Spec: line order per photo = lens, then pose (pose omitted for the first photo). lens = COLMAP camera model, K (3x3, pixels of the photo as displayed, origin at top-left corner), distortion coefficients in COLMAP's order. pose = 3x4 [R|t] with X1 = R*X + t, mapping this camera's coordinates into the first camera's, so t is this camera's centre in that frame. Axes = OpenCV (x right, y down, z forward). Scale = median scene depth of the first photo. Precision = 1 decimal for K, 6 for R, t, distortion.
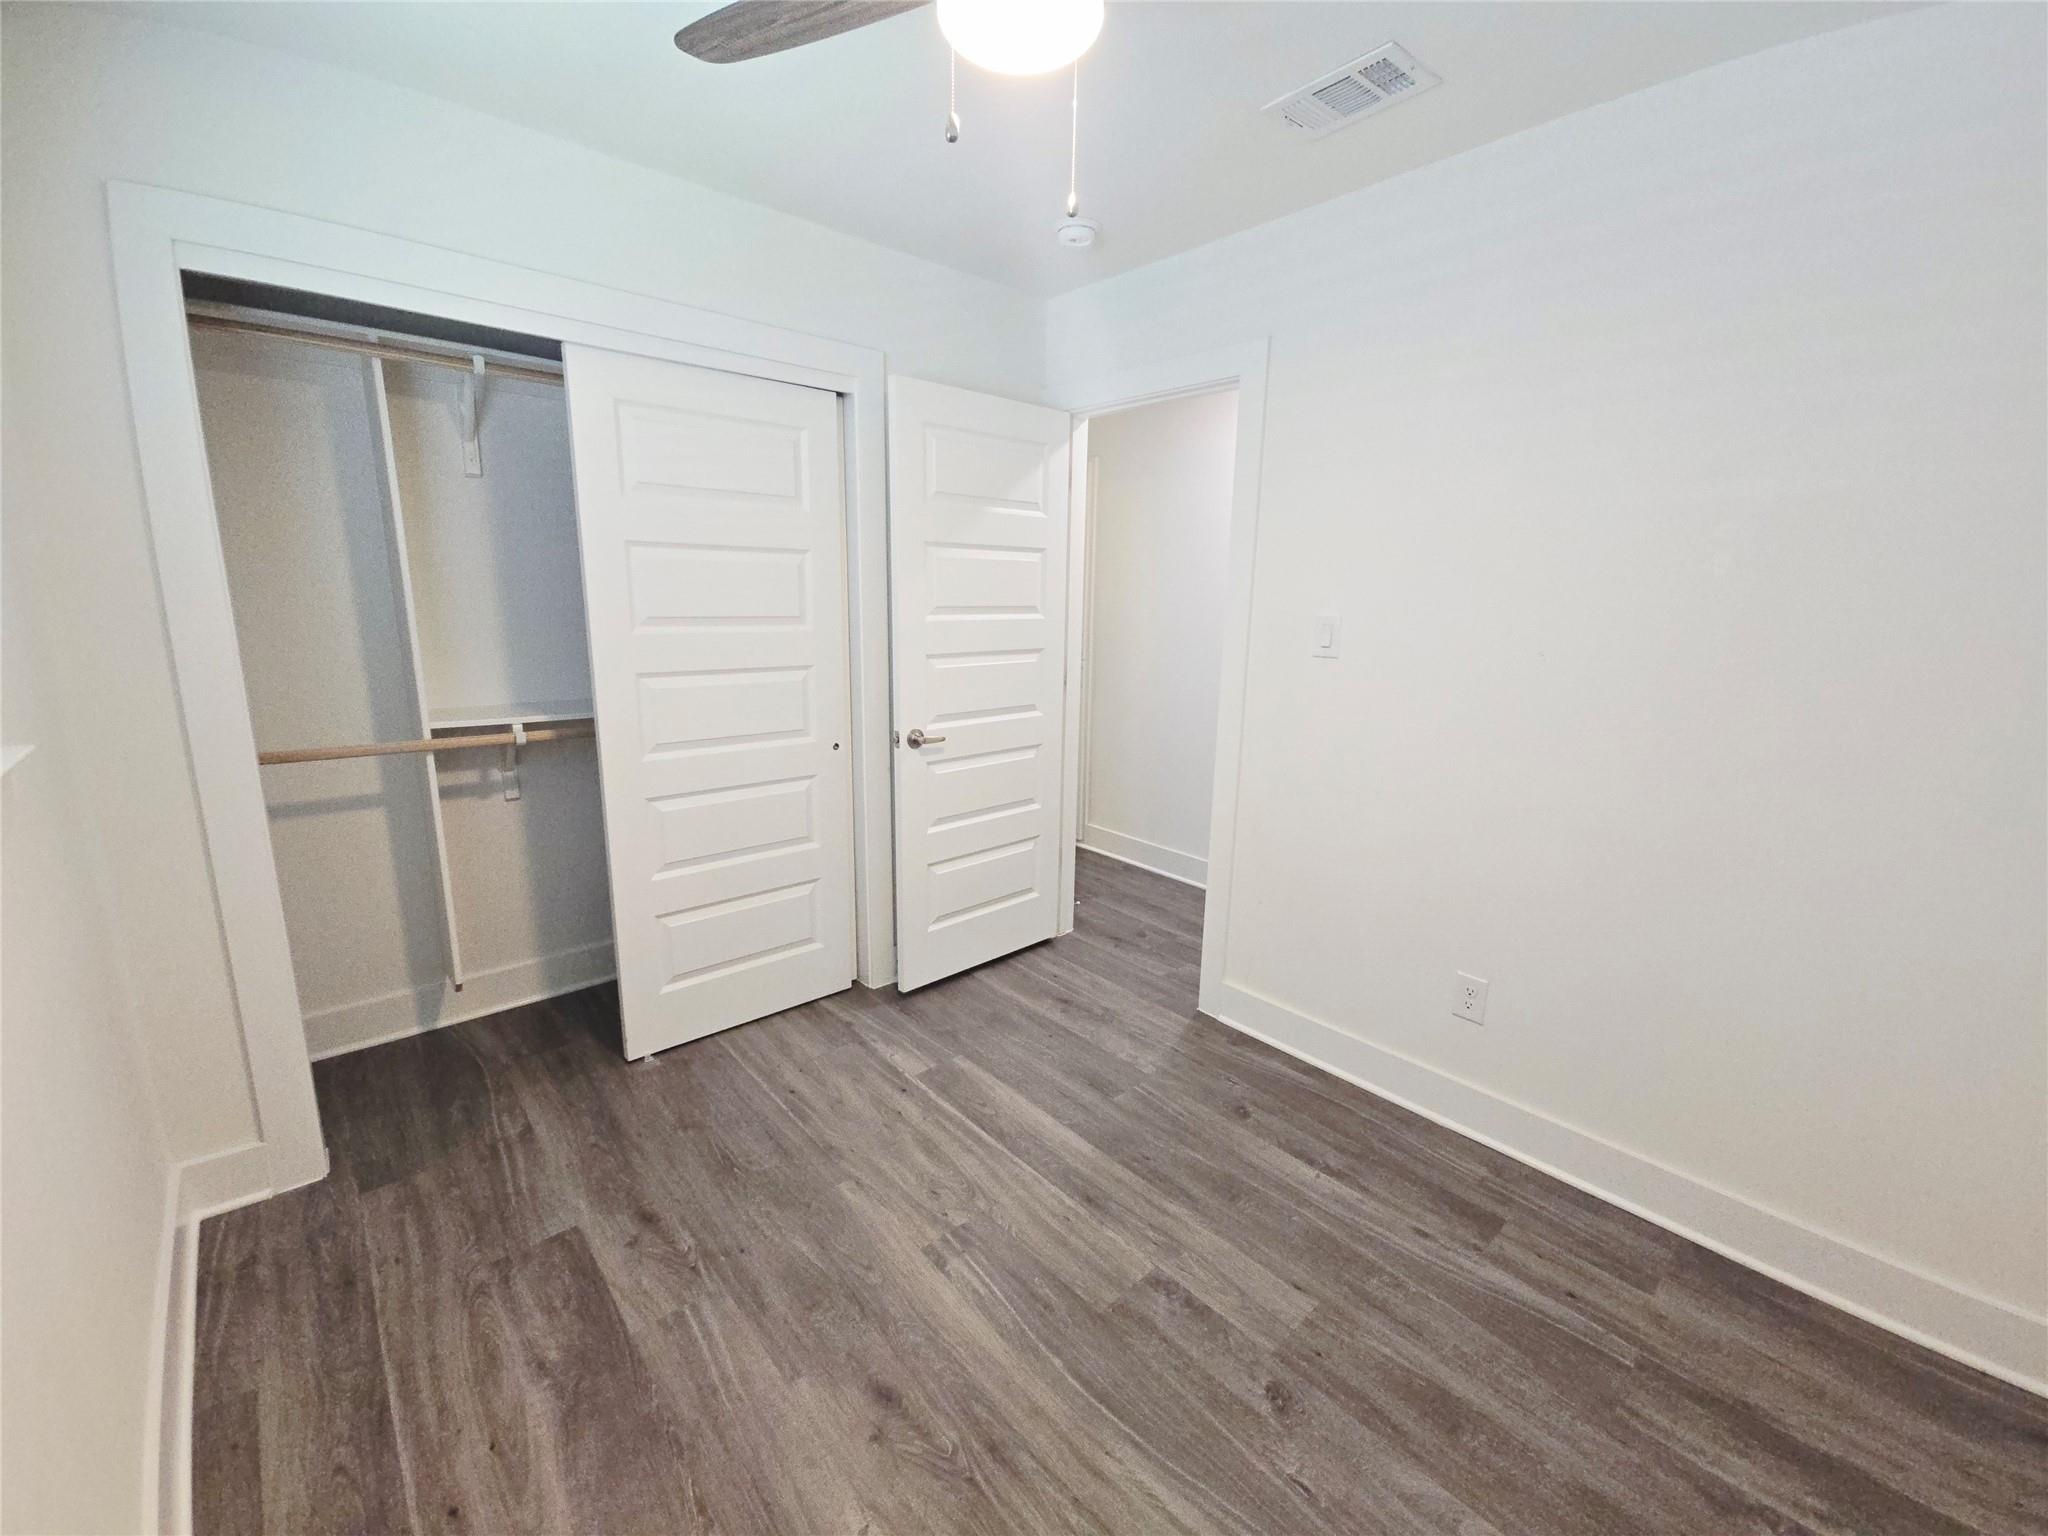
lens RADIAL K [[831.5, 0, 1031.4], [0, 831.5, 767.7], [0, 0, 1]] dist [0.002248, -0.000729]
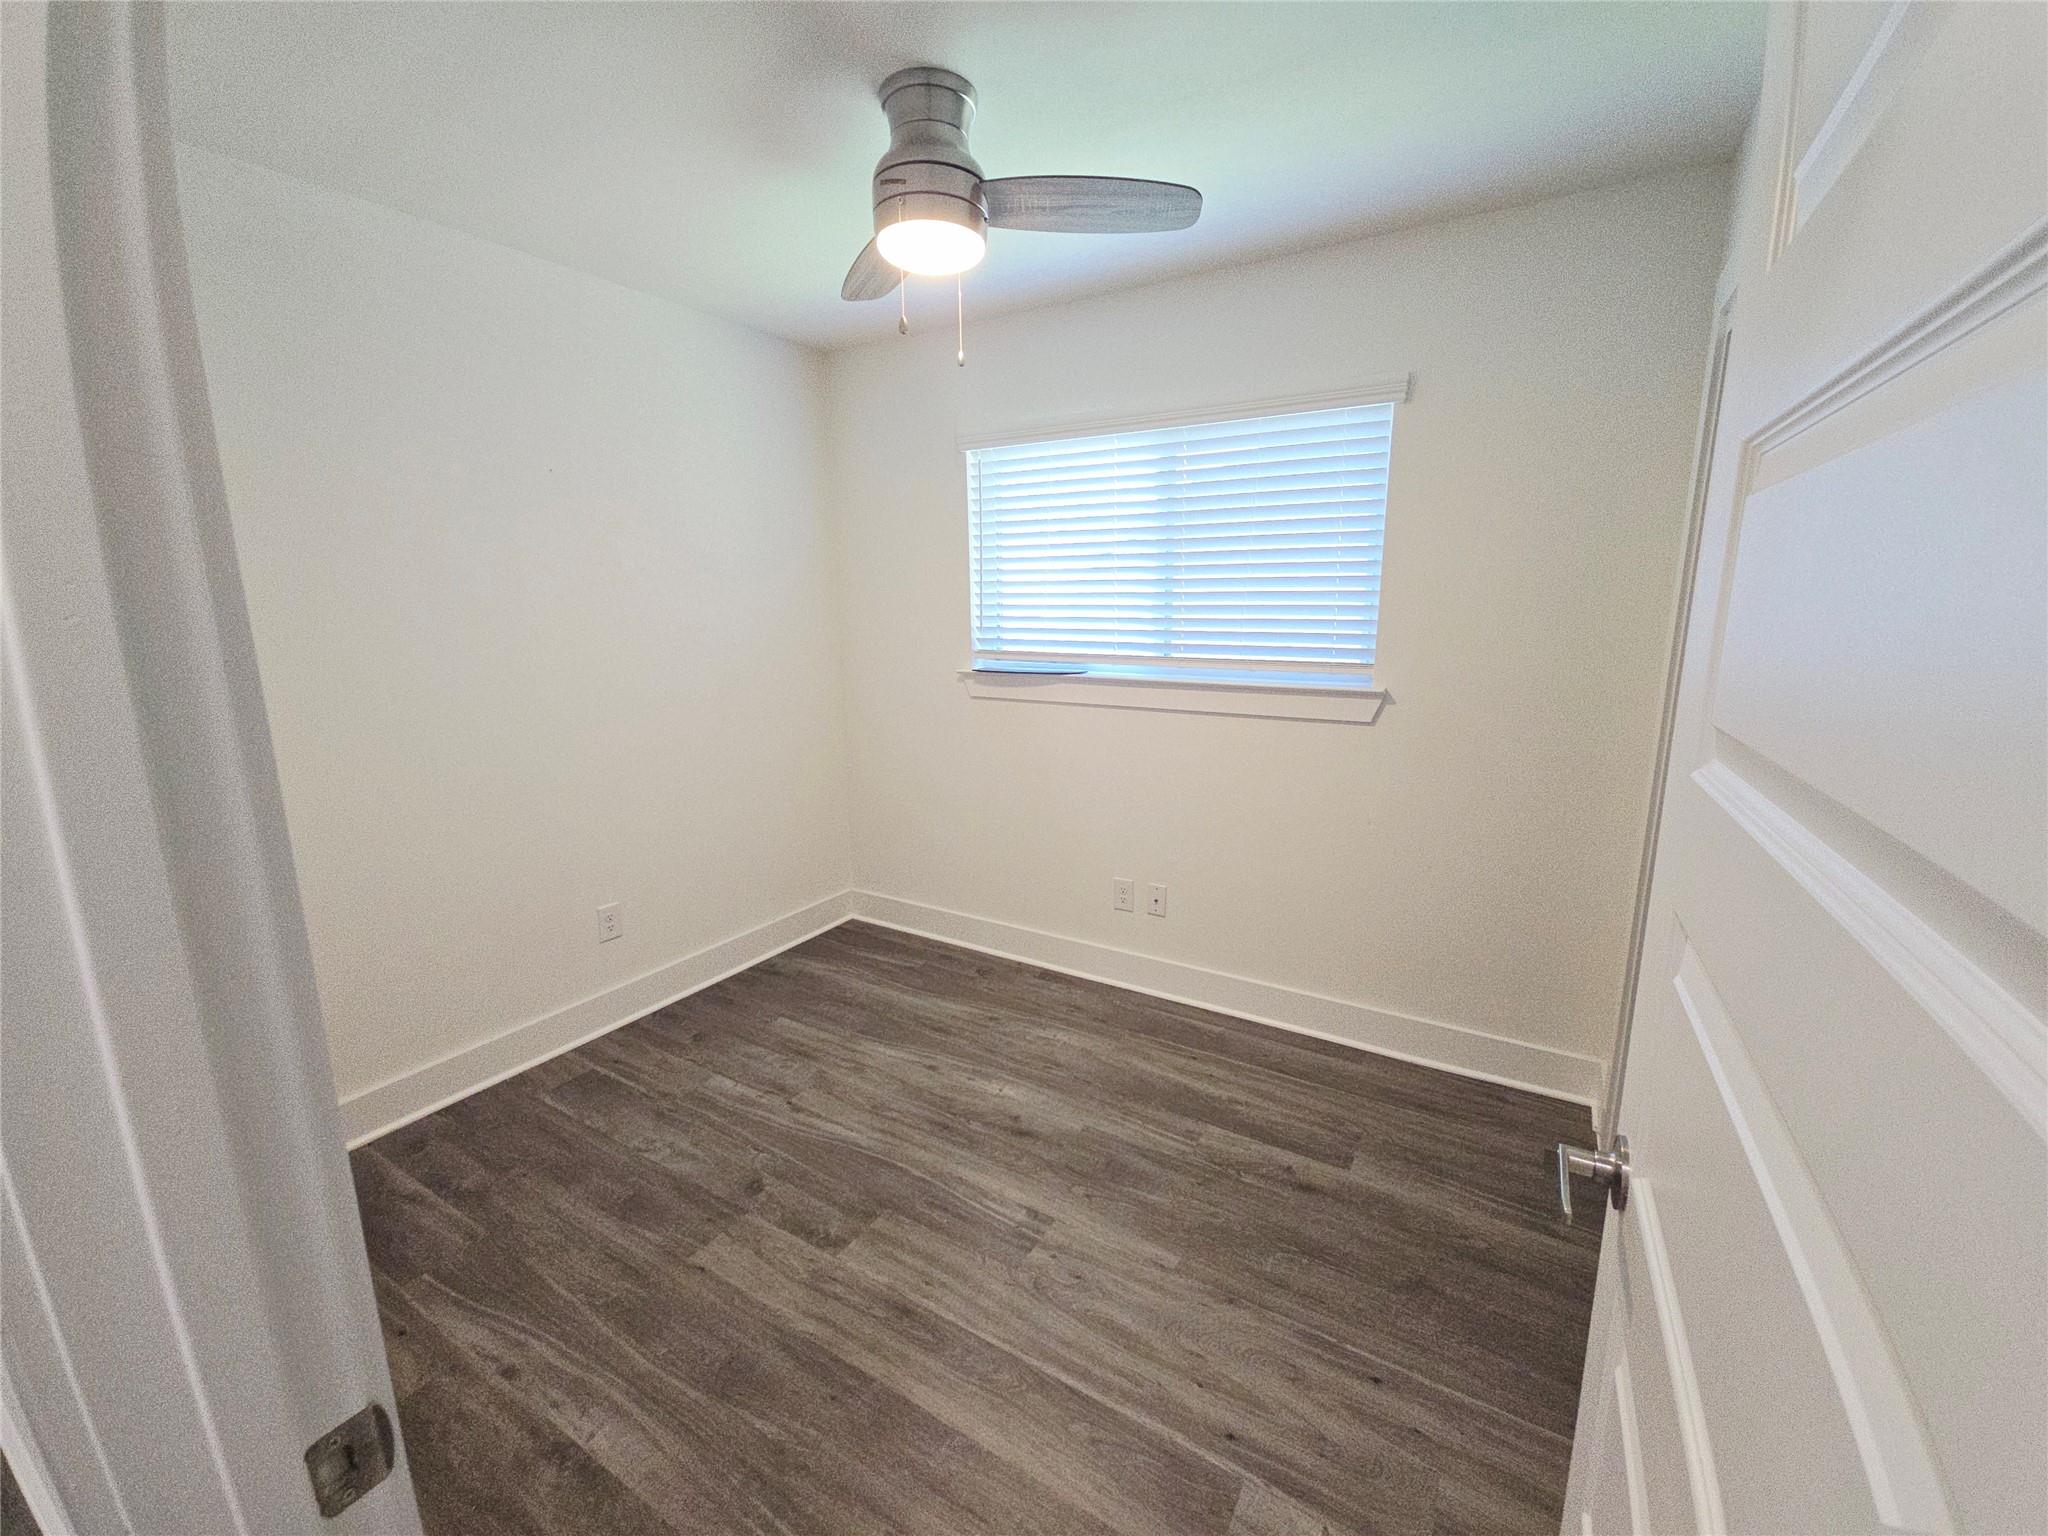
lens RADIAL K [[831.5, 0, 1031.4], [0, 831.5, 767.7], [0, 0, 1]] dist [0.002248, -0.000729]
pose [[-0.955685, 0.047562, -0.290525, 0.189539], [-0.070249, 0.921512, 0.381944, -0.388145], [0.285888, 0.385427, -0.877333, 1.749885]]
